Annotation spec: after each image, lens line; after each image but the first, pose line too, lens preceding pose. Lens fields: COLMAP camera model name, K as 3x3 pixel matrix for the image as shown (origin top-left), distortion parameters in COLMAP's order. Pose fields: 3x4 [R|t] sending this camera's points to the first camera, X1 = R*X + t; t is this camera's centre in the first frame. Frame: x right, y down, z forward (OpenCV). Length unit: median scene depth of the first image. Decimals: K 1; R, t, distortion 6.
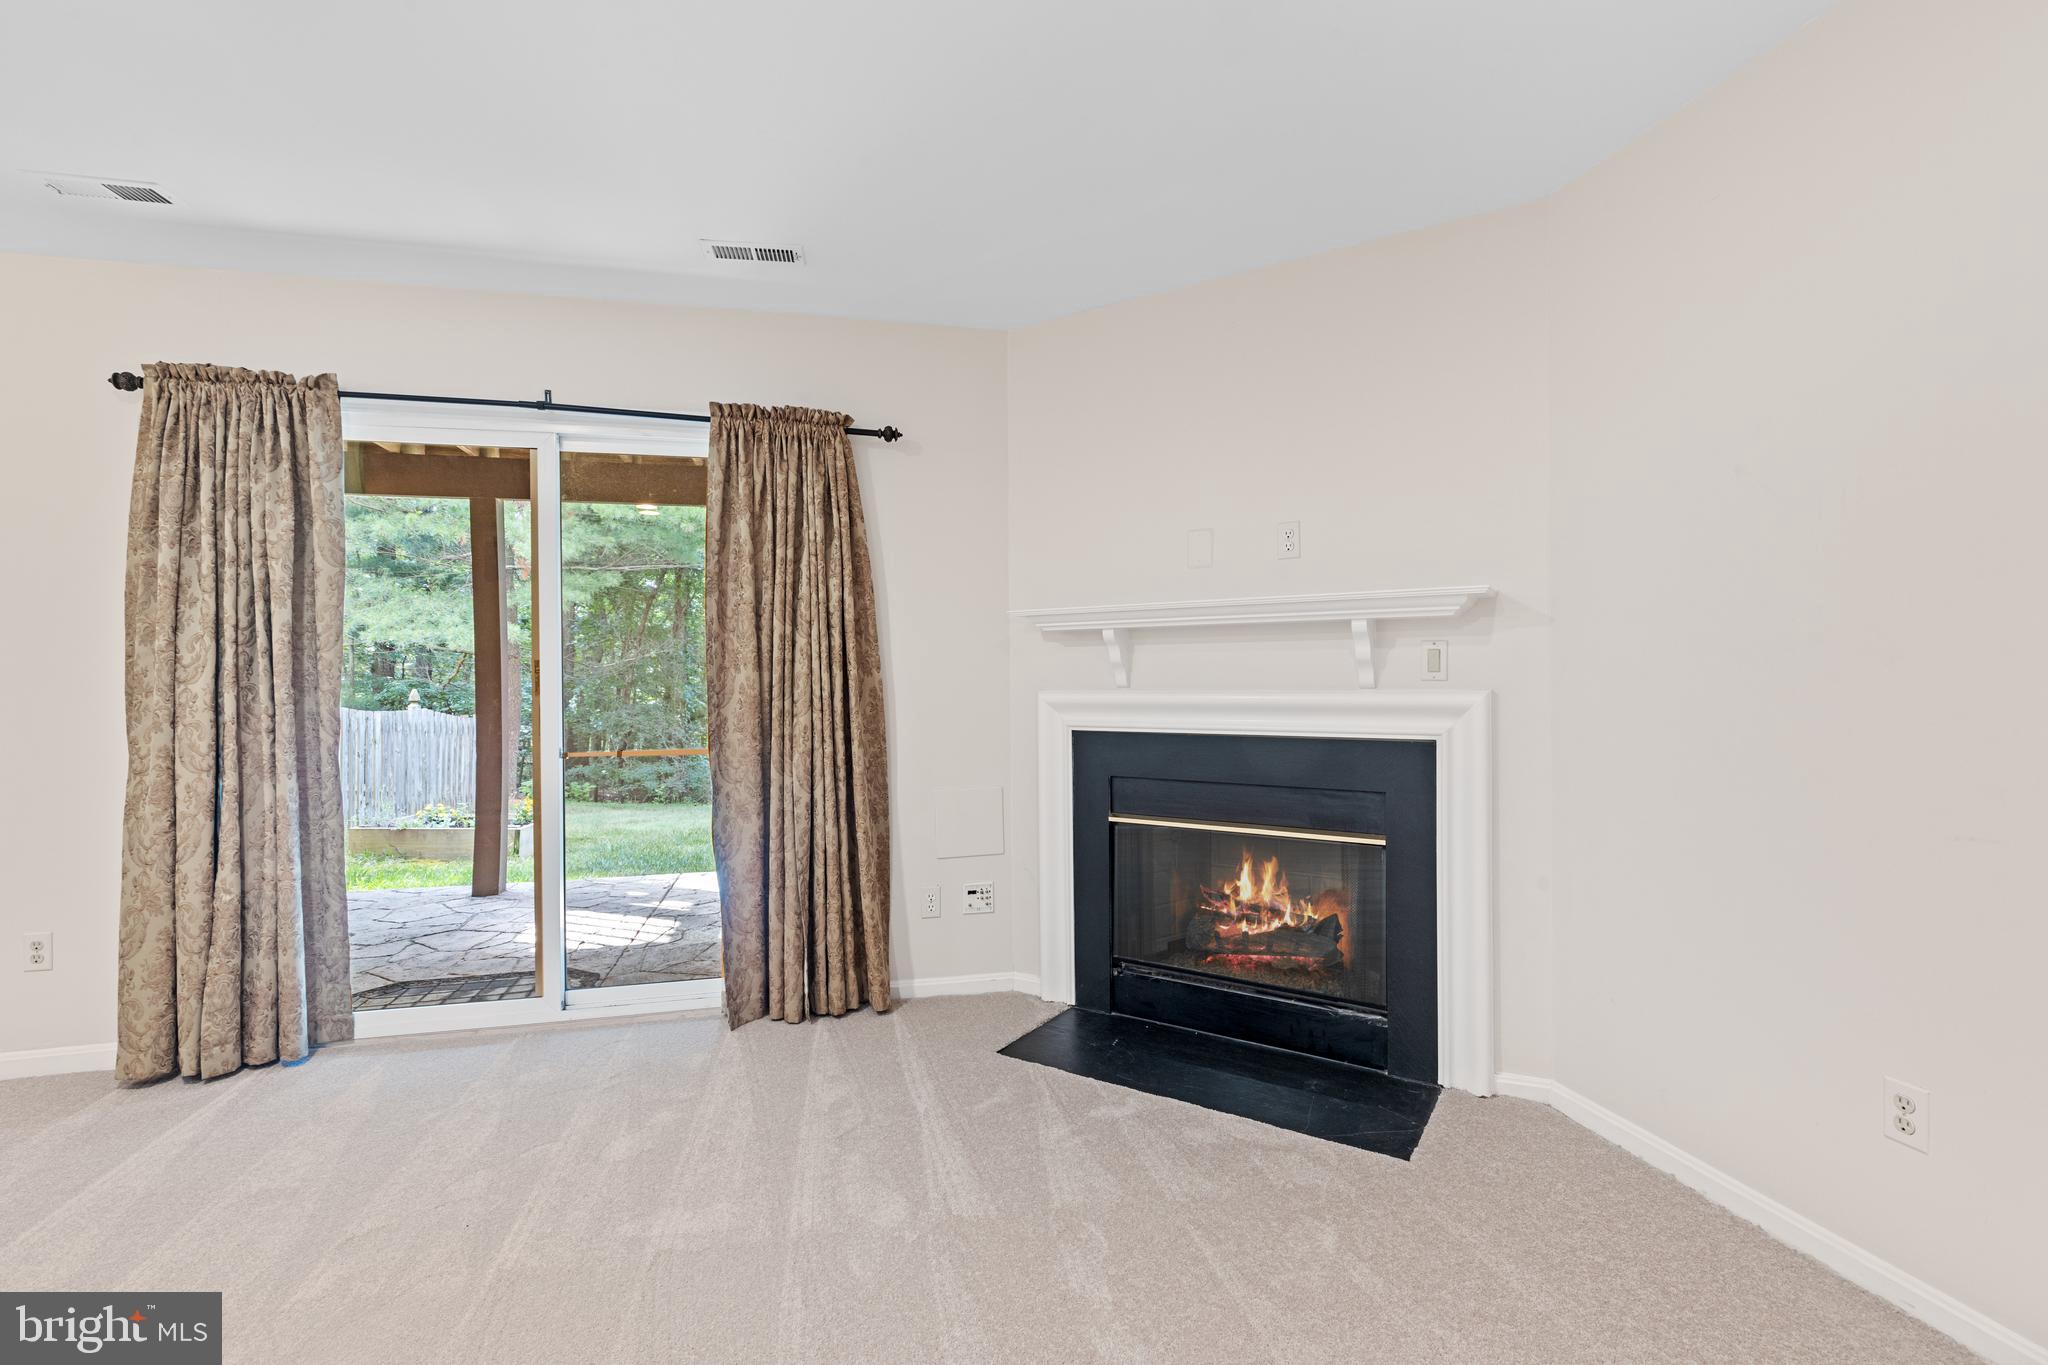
lens RADIAL K [[921.0, 0, 1029.0], [0, 921.0, 681.7], [0, 0, 1]] dist [0.013158, -0.003061]
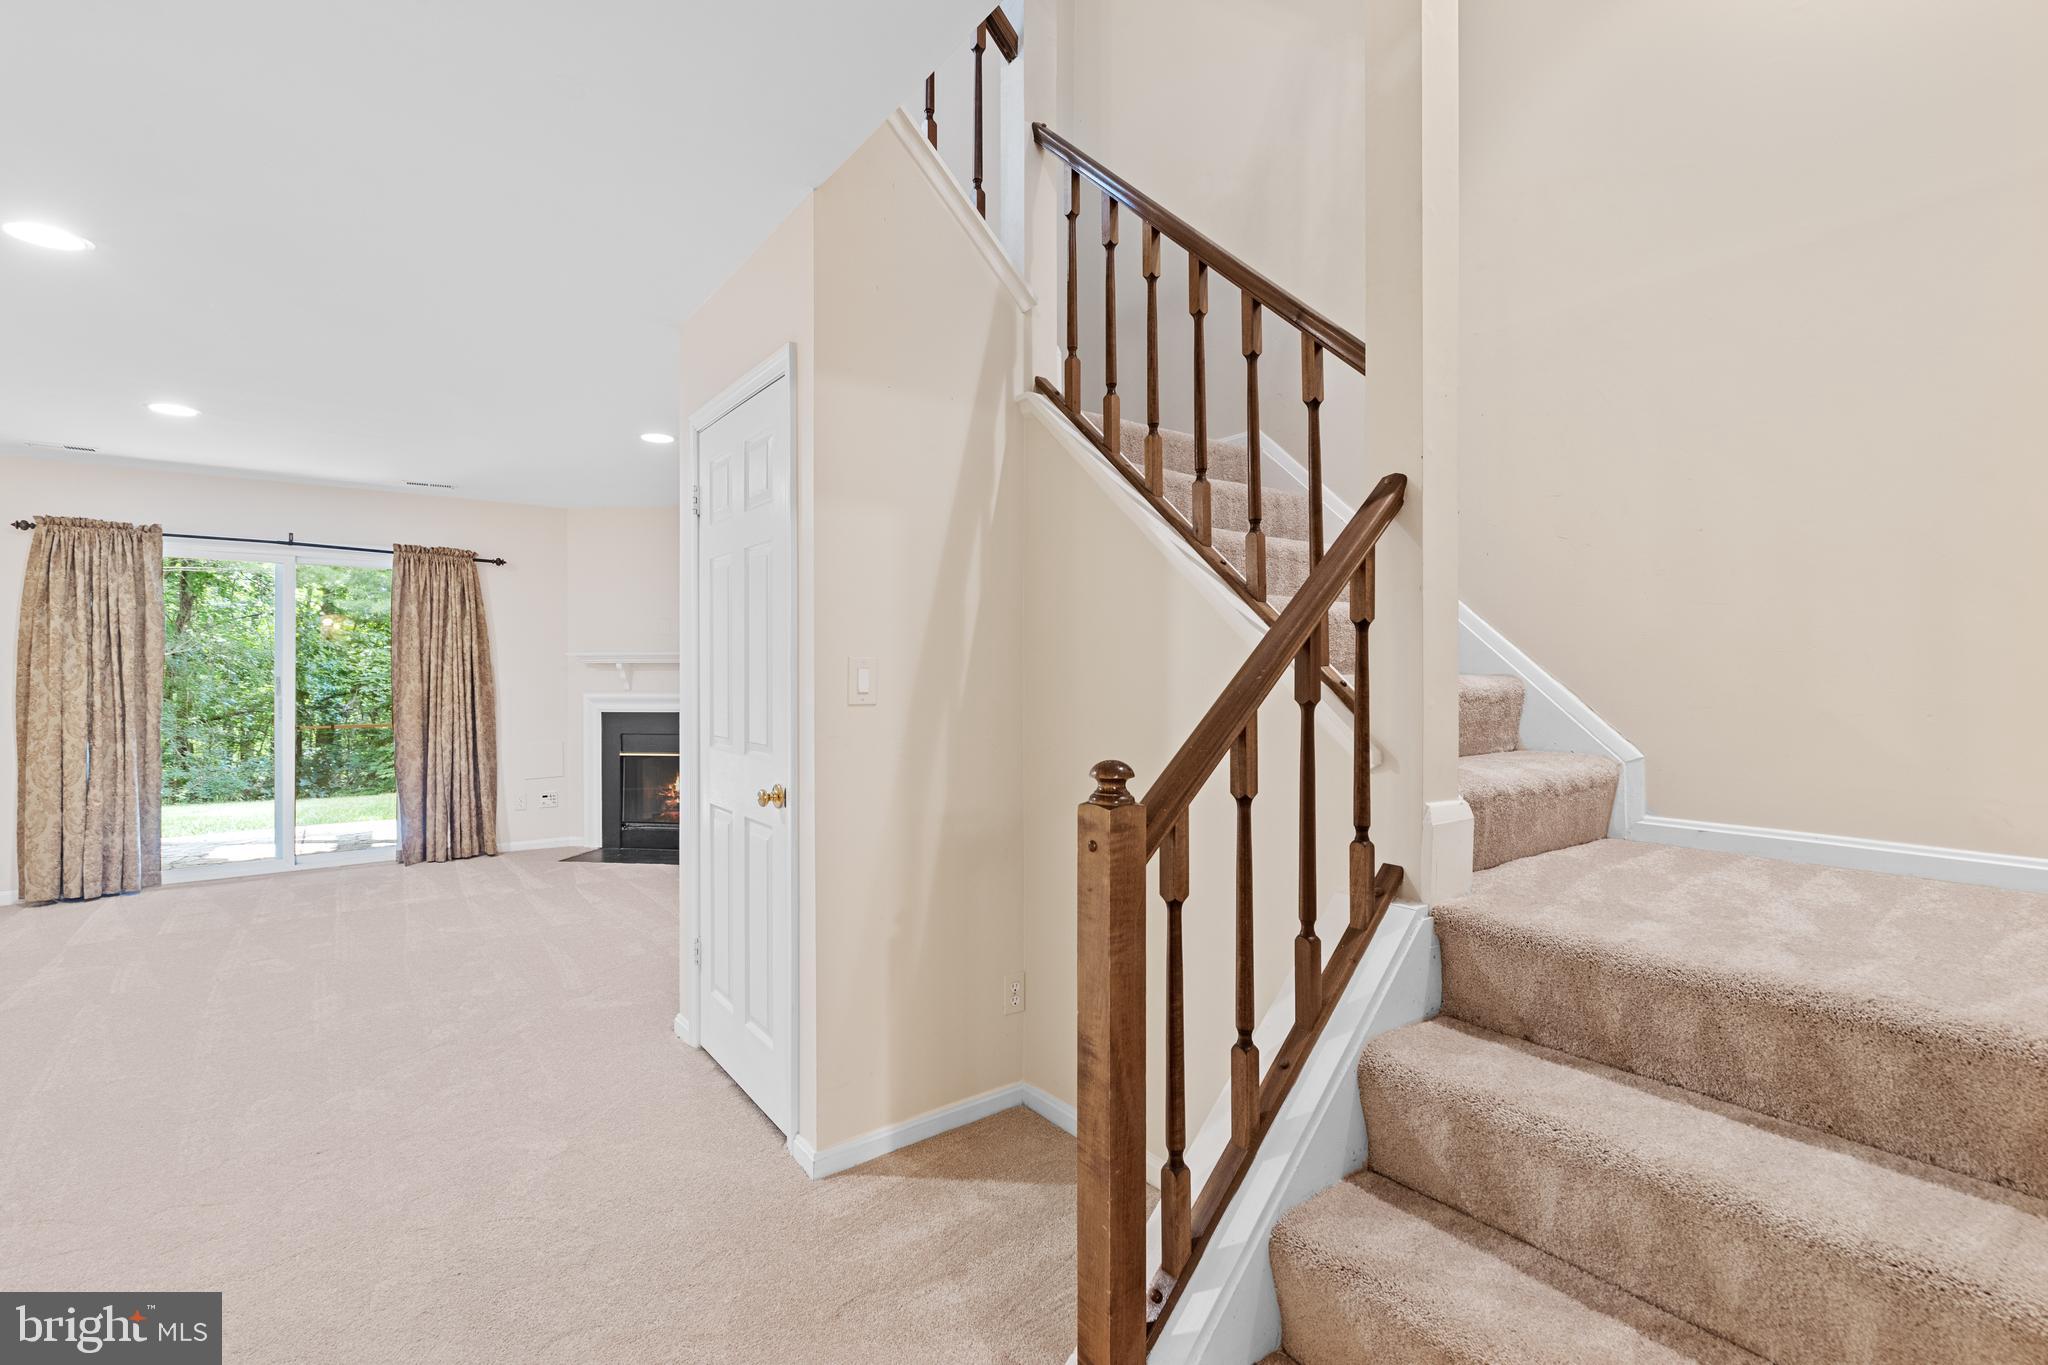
lens RADIAL K [[921.0, 0, 1020.7], [0, 921.0, 670.3], [0, 0, 1]] dist [0.013158, -0.003061]
pose [[0.917110, 0.006087, 0.398589, 0.087995], [-0.001357, 0.999925, -0.012146, -0.016258], [-0.398633, 0.010598, 0.917049, -1.304721]]
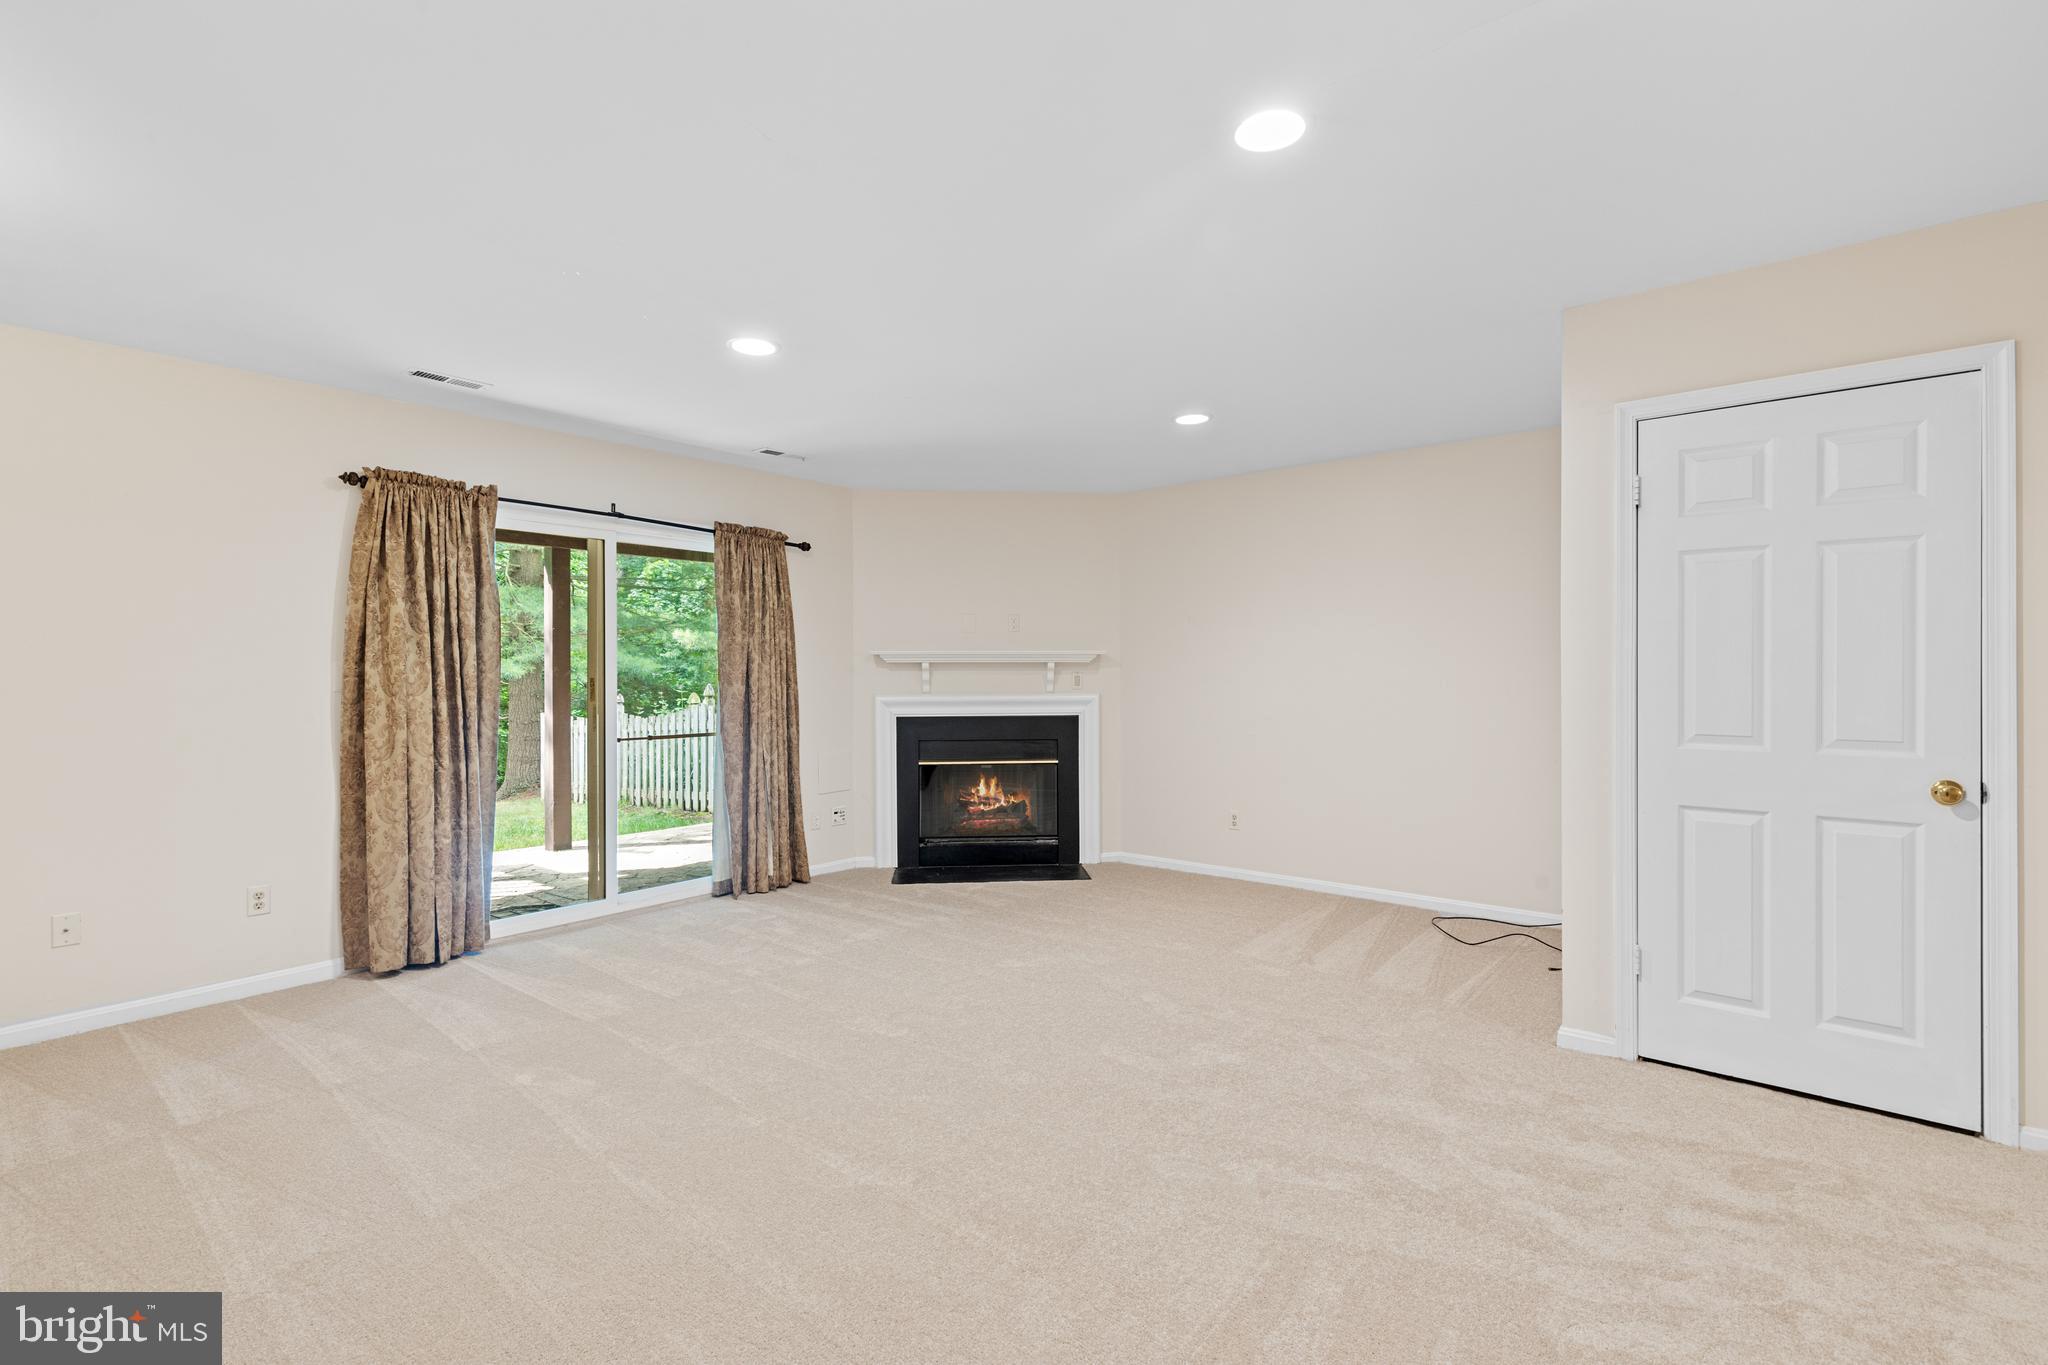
lens RADIAL K [[921.0, 0, 1026.5], [0, 921.0, 675.0], [0, 0, 1]] dist [0.013158, -0.003061]
pose [[0.786794, 0.004535, 0.617199, -0.925248], [-0.000523, 0.999978, -0.006680, -0.018581], [-0.617215, 0.004933, 0.786779, -0.635342]]
